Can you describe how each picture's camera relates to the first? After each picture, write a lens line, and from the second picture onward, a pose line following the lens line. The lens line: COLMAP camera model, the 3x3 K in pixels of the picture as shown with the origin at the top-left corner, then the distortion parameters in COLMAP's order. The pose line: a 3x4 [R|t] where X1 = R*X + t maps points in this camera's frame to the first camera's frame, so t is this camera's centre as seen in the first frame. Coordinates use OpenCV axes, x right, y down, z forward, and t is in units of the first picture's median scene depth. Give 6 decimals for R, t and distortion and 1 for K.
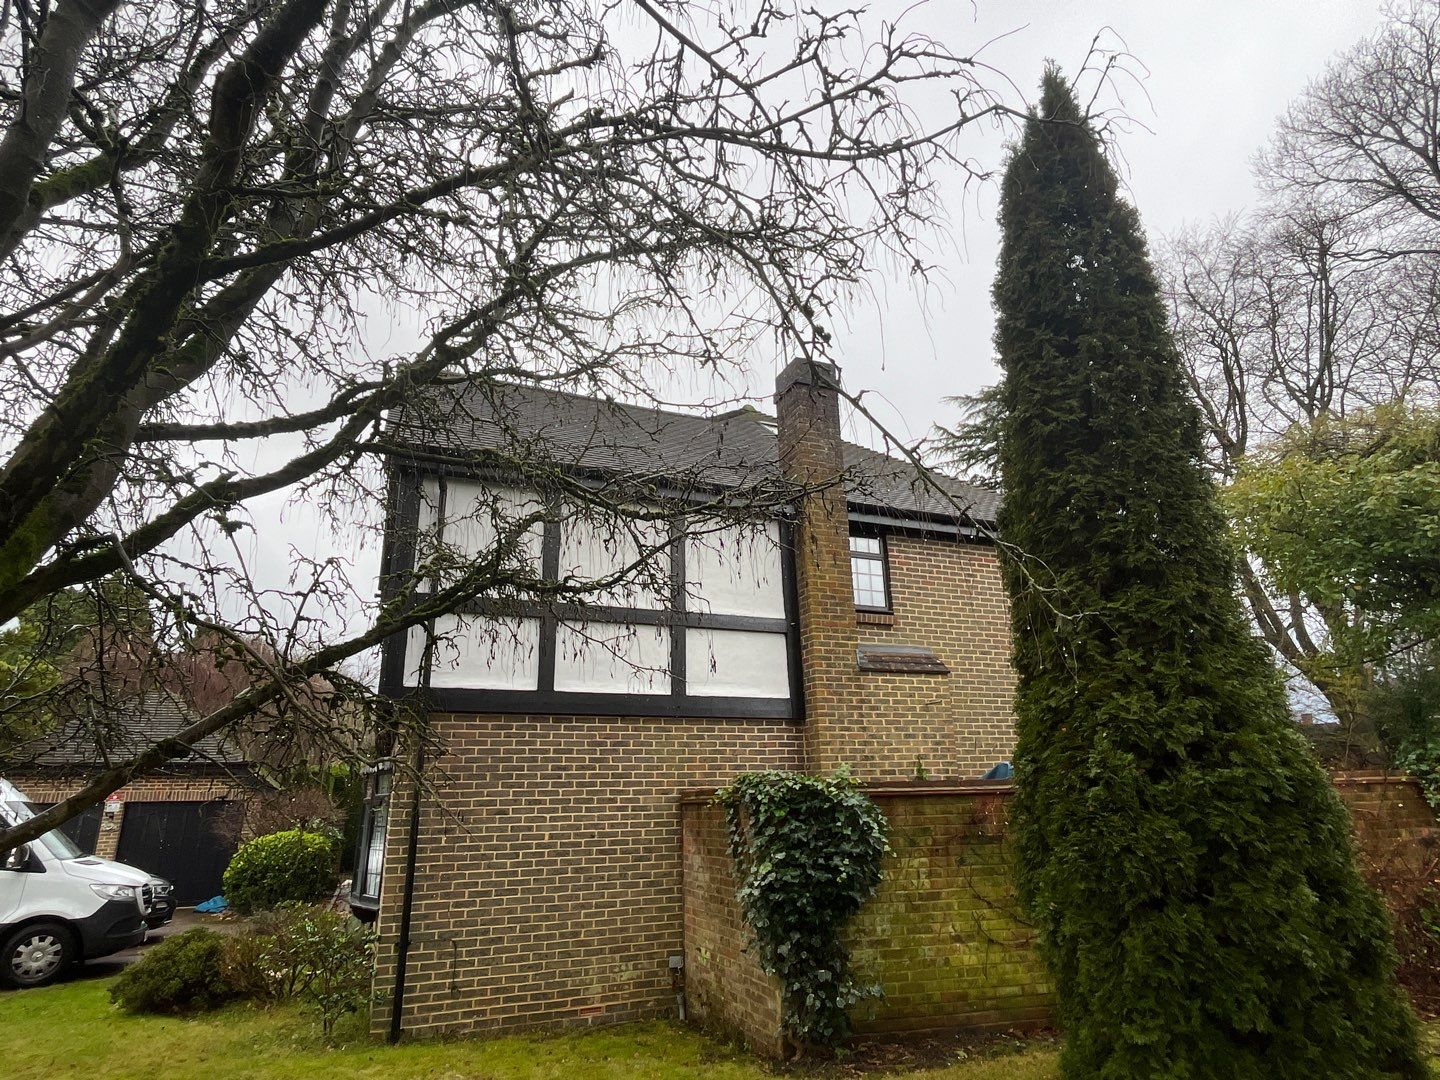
lens RADIAL K [[749.0, 0, 715.4], [0, 749.0, 547.1], [0, 0, 1]] dist [0.009316, -0.001957]
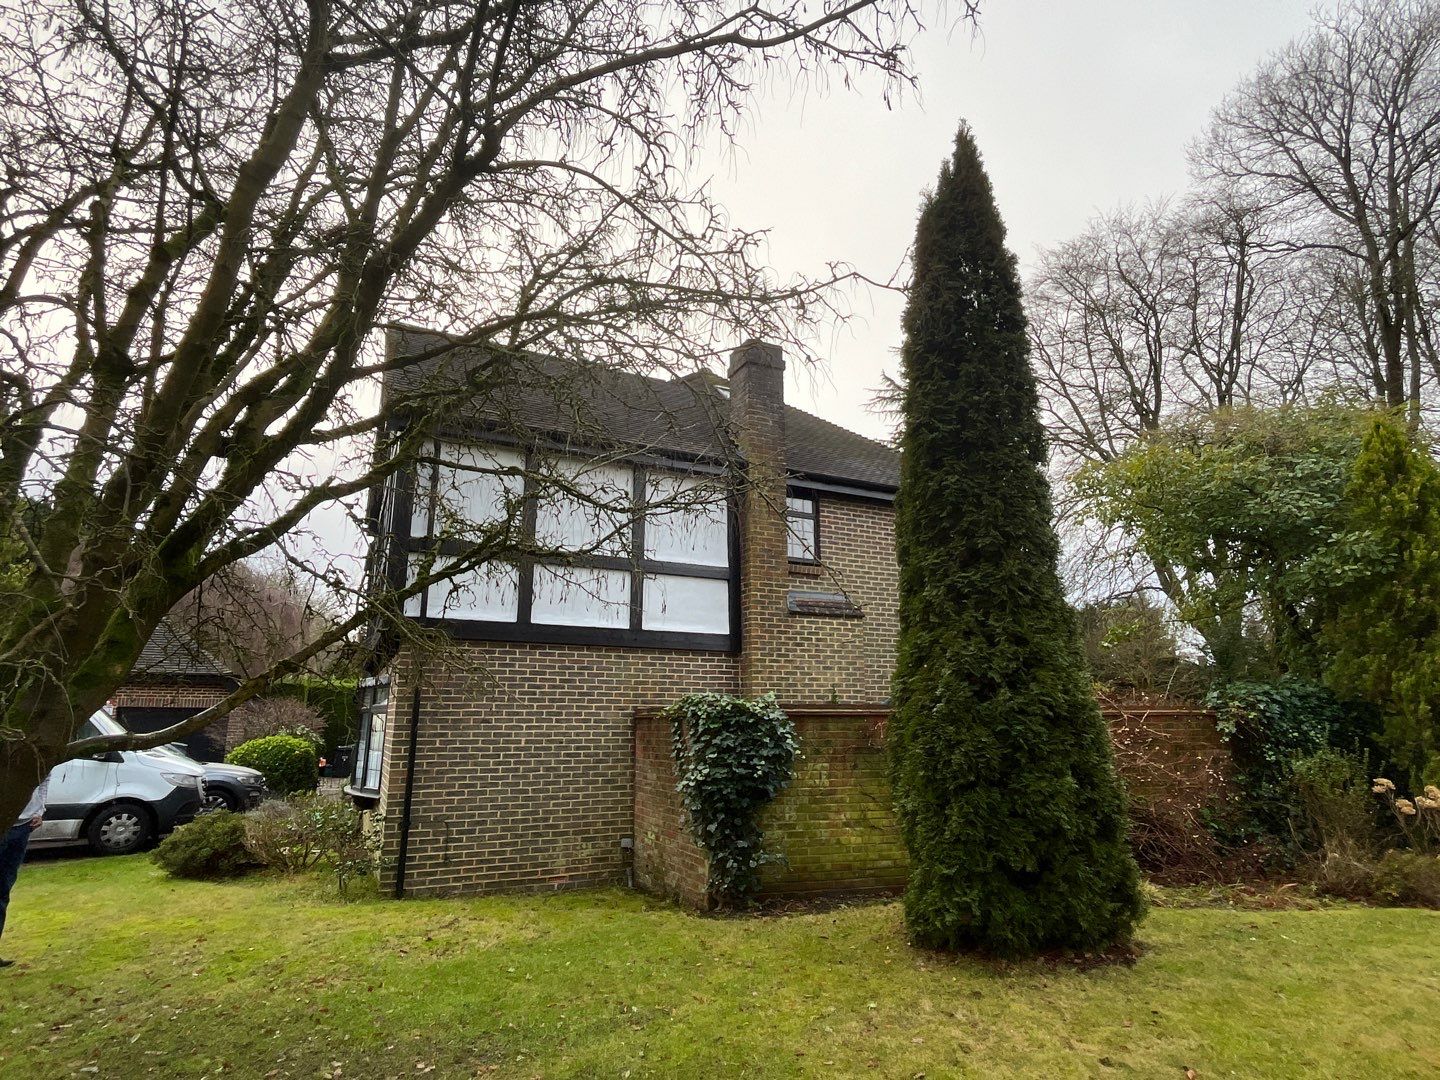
lens RADIAL K [[749.0, 0, 720.6], [0, 749.0, 530.6], [0, 0, 1]] dist [0.009316, -0.001957]
pose [[0.997181, 0.037030, 0.065258, 0.002186], [-0.041655, 0.996607, 0.070990, -0.053966], [-0.062408, -0.073508, 0.995340, -0.201510]]
